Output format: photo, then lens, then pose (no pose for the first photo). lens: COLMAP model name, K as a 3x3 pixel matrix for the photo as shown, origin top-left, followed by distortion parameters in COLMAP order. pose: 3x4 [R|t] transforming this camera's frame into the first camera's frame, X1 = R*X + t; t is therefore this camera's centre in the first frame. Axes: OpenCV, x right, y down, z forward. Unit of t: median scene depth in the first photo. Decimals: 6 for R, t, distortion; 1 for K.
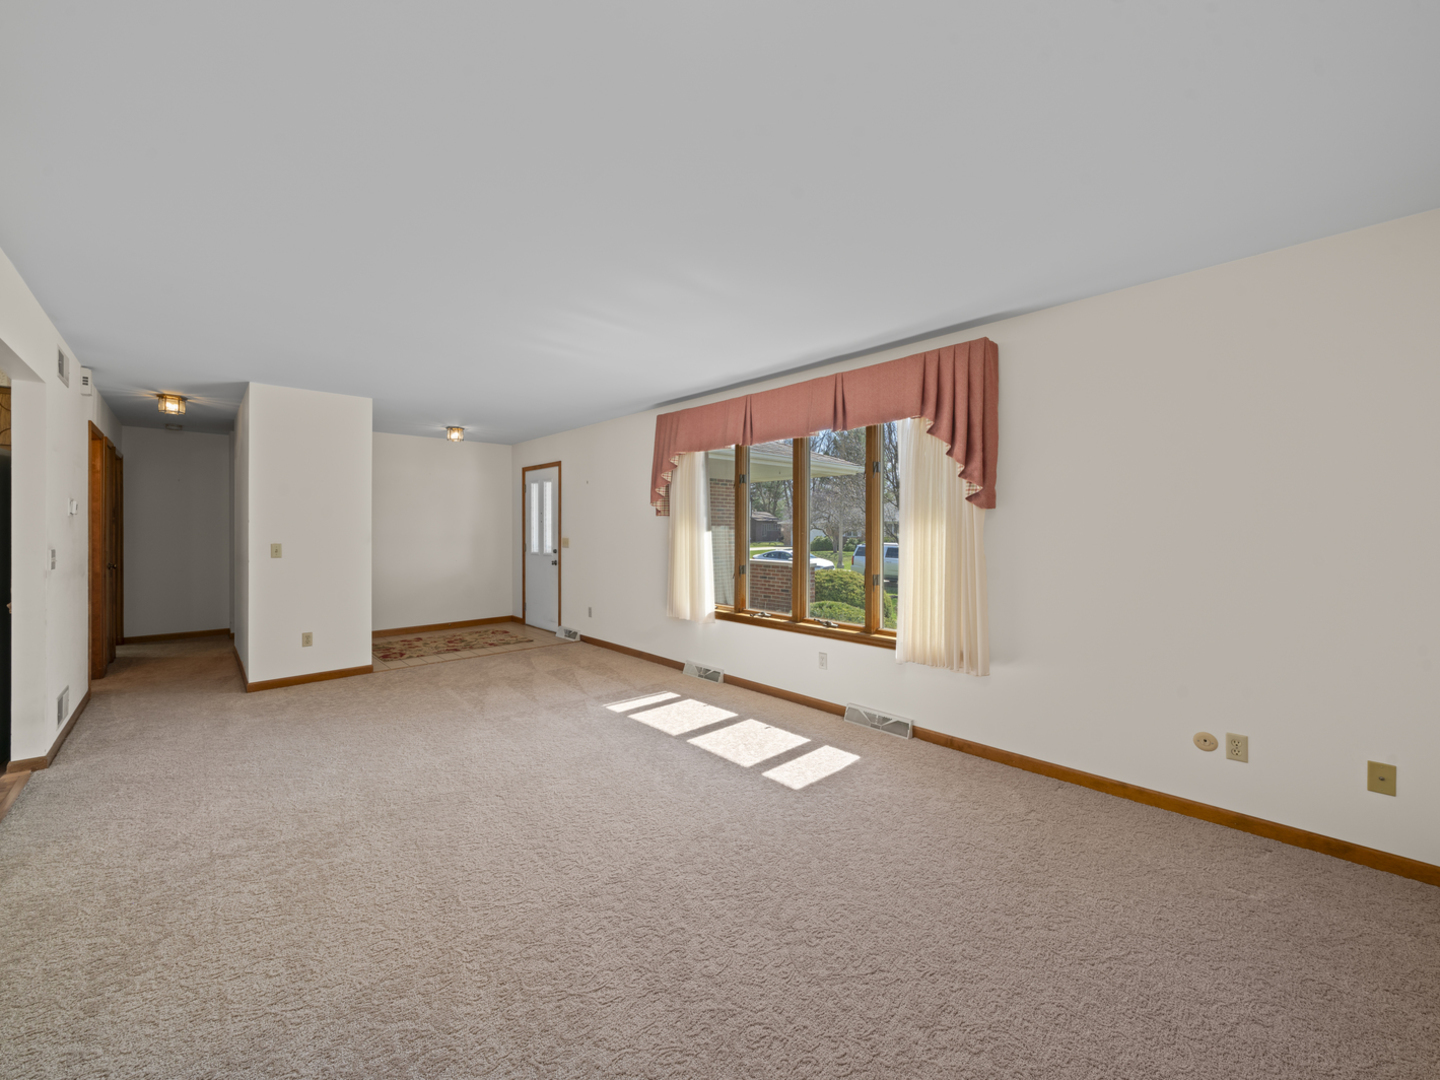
lens RADIAL K [[557.9, 0, 711.1], [0, 557.9, 530.4], [0, 0, 1]] dist [-0.006246, -0.000212]
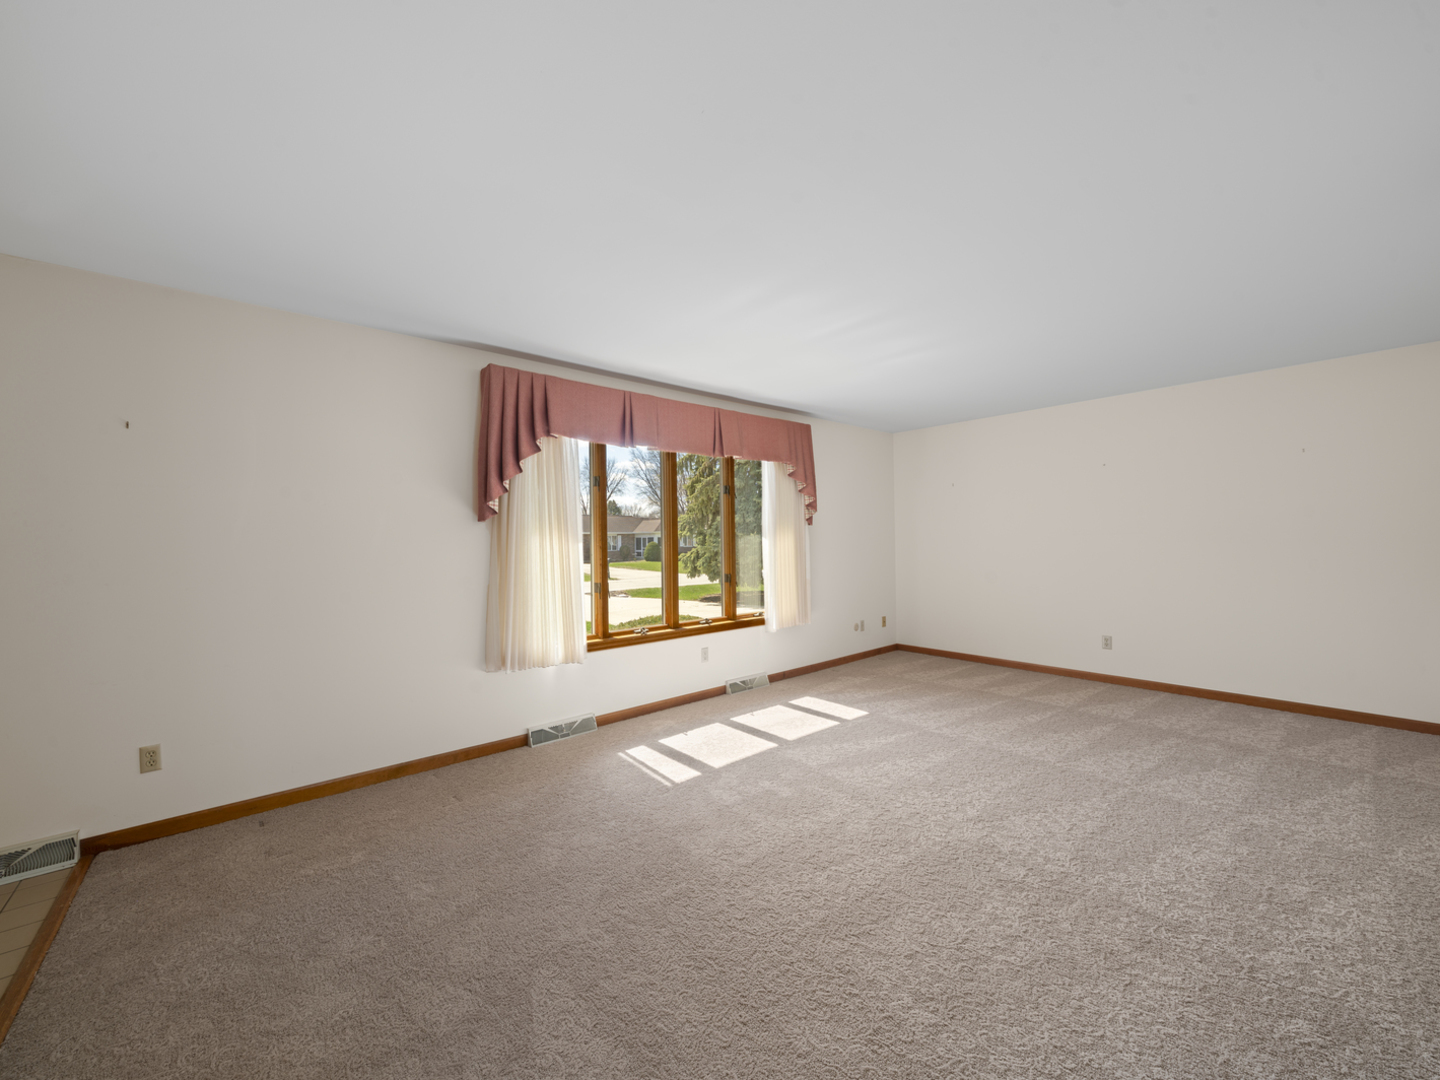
lens RADIAL K [[557.9, 0, 711.1], [0, 557.9, 530.4], [0, 0, 1]] dist [-0.006246, -0.000212]
pose [[0.046534, 0.001746, 0.998915, -0.903054], [0.005364, 0.999984, -0.001997, -0.017606], [-0.998902, 0.005452, 0.046524, 0.900273]]
